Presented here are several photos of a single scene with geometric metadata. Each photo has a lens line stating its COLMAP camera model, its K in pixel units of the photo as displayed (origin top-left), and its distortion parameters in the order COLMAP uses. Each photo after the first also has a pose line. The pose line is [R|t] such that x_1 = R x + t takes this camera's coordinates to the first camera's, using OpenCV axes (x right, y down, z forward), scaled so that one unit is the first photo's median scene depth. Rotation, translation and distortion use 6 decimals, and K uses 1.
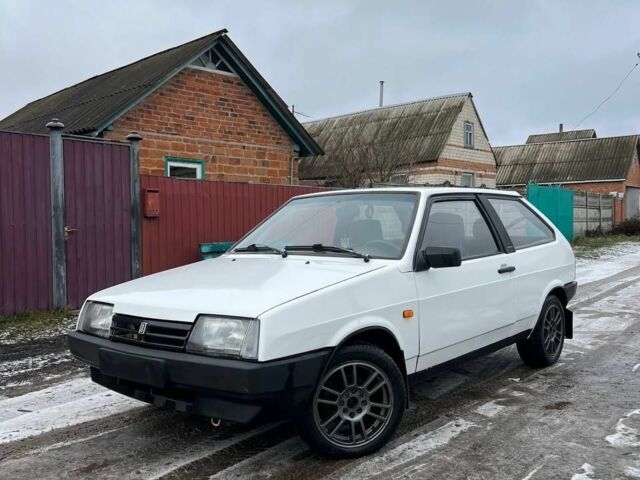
lens RADIAL K [[620.9, 0, 319.5], [0, 620.9, 257.2], [0, 0, 1]] dist [0.008141, 0.006731]
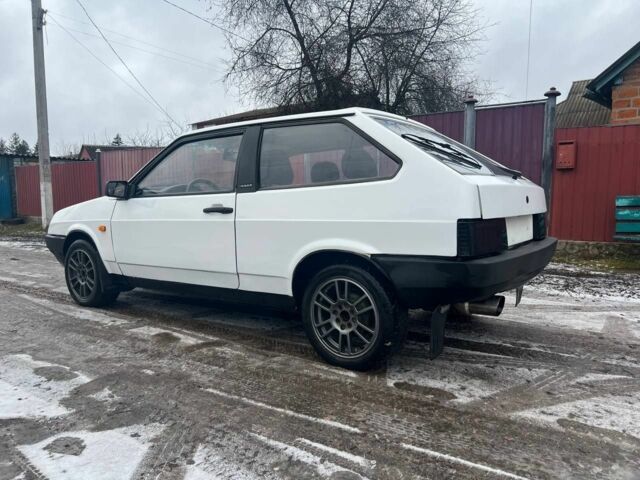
lens RADIAL K [[473.9, 0, 320.0], [0, 473.9, 240.0], [0, 0, 1]] dist [0.015361, 0.000094]
pose [[0.095903, 0.102249, -0.990125, 0.494848], [-0.048332, 0.994015, 0.097970, -0.005383], [0.994217, 0.038459, 0.100271, 0.534839]]
